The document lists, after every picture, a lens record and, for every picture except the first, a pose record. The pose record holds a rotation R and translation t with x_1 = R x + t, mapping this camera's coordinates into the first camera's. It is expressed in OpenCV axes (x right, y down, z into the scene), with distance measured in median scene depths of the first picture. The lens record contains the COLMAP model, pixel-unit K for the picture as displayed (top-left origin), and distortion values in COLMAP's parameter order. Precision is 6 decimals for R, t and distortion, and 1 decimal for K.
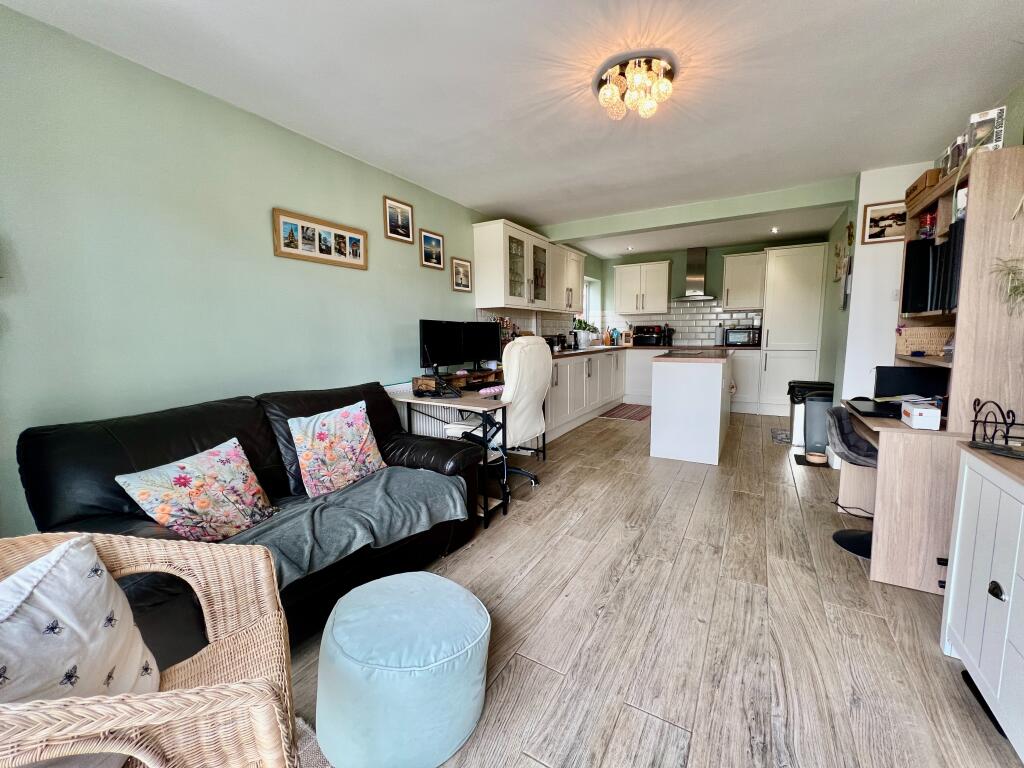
lens RADIAL K [[411.0, 0, 511.8], [0, 411.0, 380.7], [0, 0, 1]] dist [0.003096, -0.000329]
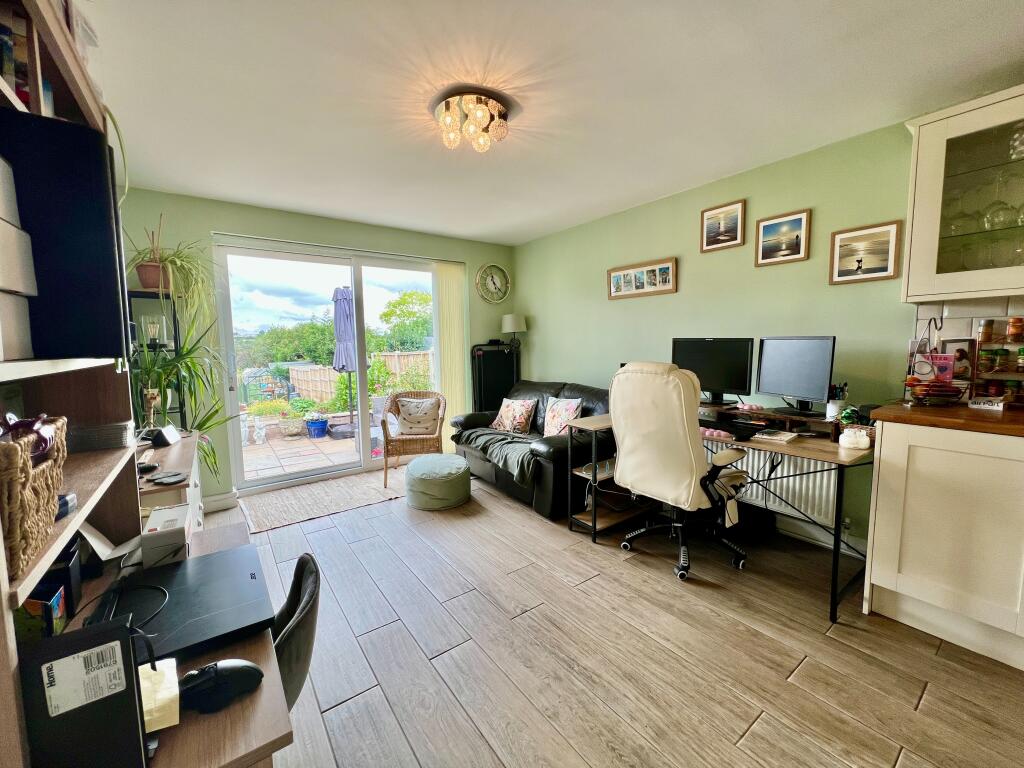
lens RADIAL K [[411.0, 0, 510.6], [0, 411.0, 380.6], [0, 0, 1]] dist [0.003096, -0.000329]
pose [[-0.388786, 0.103380, -0.915510, 0.423468], [-0.086083, 0.985262, 0.147813, -0.082318], [0.917298, 0.136278, -0.374157, 0.526283]]
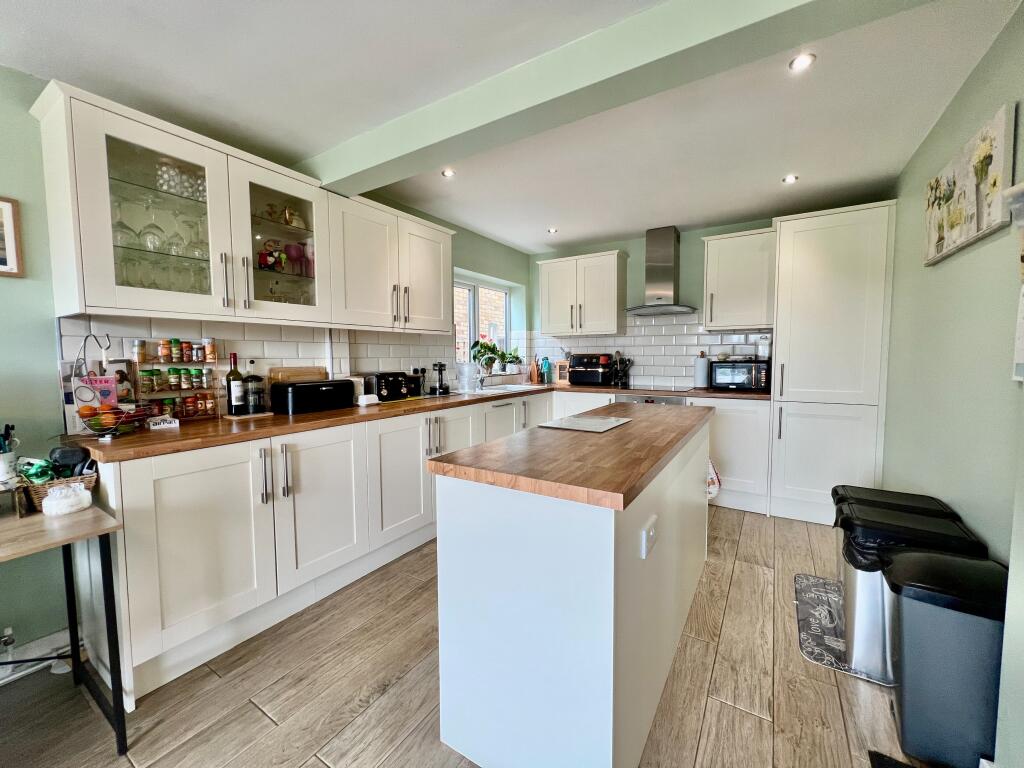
lens RADIAL K [[411.0, 0, 513.8], [0, 411.0, 381.3], [0, 0, 1]] dist [0.003096, -0.000329]
pose [[0.999487, 0.007927, -0.031017, 0.273918], [-0.009535, 0.998599, -0.052043, -0.067569], [0.030561, 0.052312, 0.998163, 0.430210]]
